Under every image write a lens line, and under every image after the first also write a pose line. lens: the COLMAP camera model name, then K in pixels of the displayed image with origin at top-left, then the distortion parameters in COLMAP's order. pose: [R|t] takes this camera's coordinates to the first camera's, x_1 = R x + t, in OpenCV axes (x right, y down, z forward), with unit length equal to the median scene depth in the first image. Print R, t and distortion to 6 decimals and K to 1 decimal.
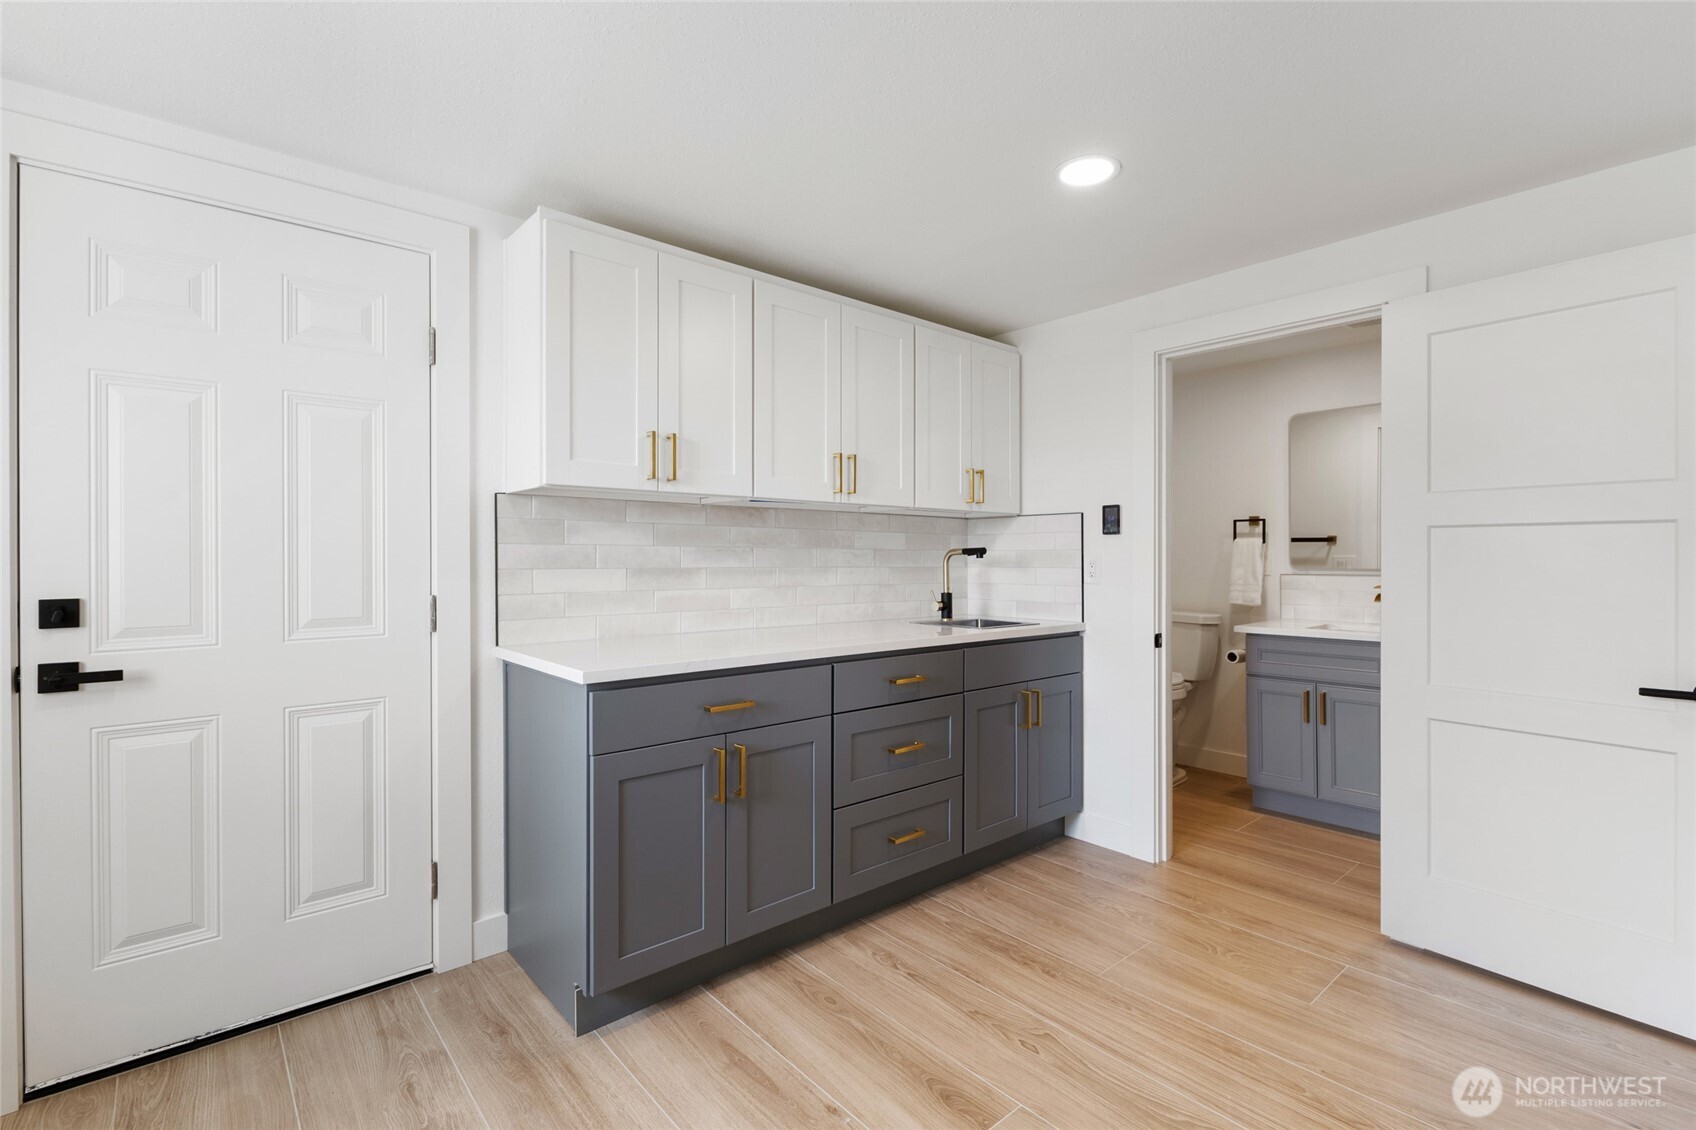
lens RADIAL K [[768.7, 0, 850.4], [0, 768.7, 561.3], [0, 0, 1]] dist [-0.016196, 0.000331]
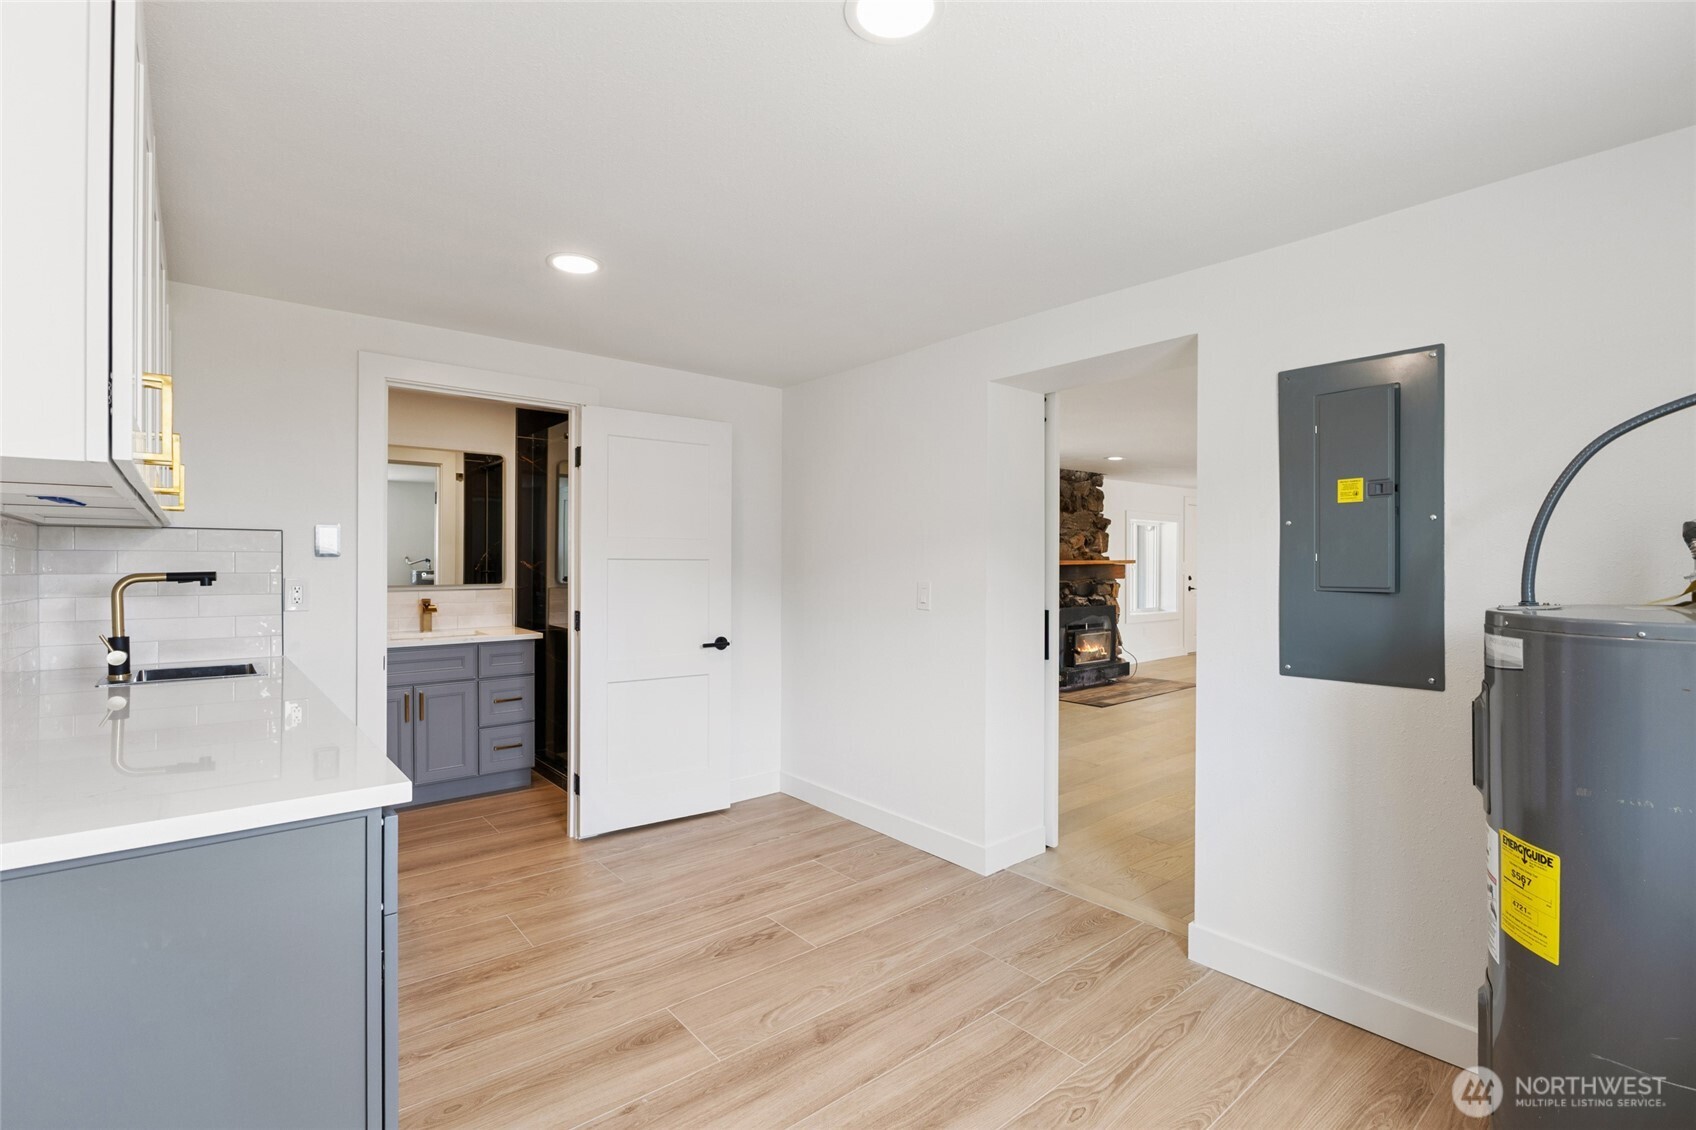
lens RADIAL K [[768.7, 0, 840.6], [0, 768.7, 574.8], [0, 0, 1]] dist [-0.016196, 0.000331]
pose [[0.007618, -0.011472, 0.999905, -0.836015], [0.001494, 0.999933, 0.011461, -0.033028], [-0.999970, 0.001406, 0.007635, 0.537131]]
